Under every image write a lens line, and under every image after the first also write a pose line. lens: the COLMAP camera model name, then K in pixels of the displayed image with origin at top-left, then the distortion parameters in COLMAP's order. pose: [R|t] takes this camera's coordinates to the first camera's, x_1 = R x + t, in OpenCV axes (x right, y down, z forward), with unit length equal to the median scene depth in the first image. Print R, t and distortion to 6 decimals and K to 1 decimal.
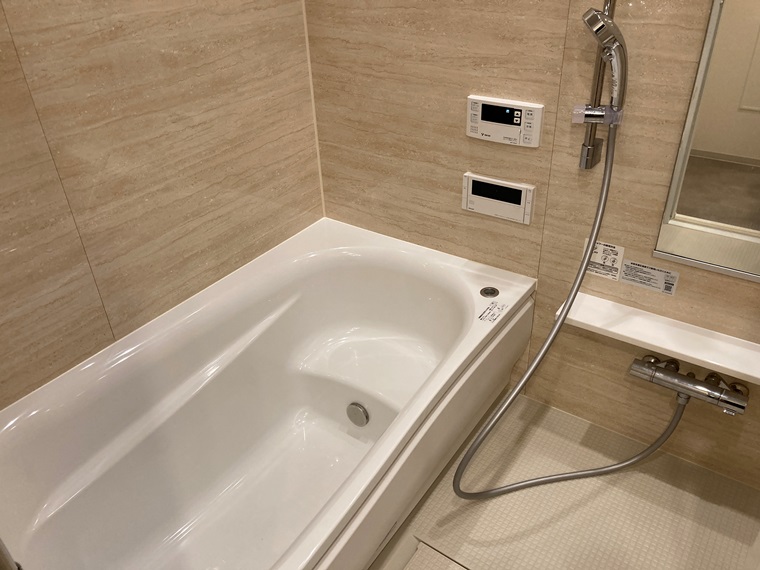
lens RADIAL K [[623.0, 0, 380.2], [0, 623.0, 286.3], [0, 0, 1]] dist [0.072874, -0.004208]
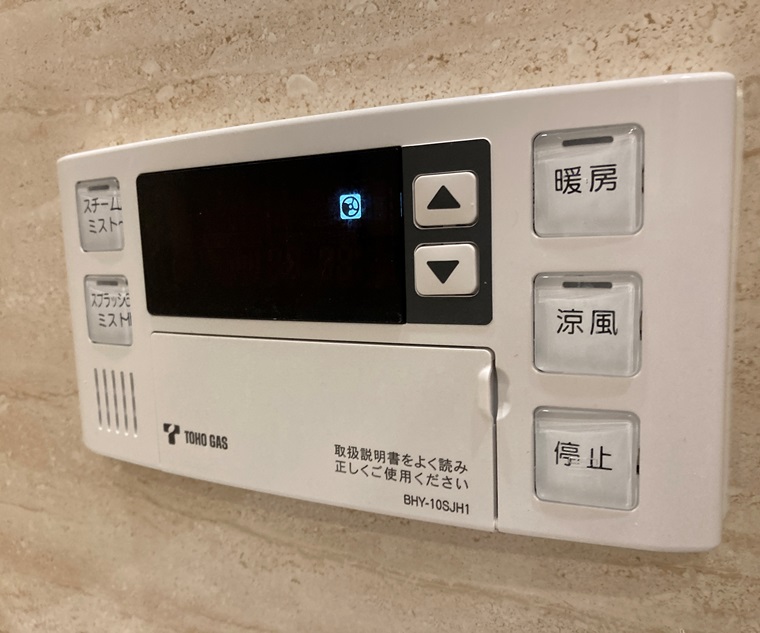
lens RADIAL K [[692.3, 0, 379.4], [0, 692.3, 318.6], [0, 0, 1]] dist [0.003835, 0.000143]
pose [[0.991168, 0.000838, 0.132606, 0.190427], [0.057926, 0.896795, -0.438639, -0.208401], [-0.119288, 0.442446, 0.888826, 0.896347]]
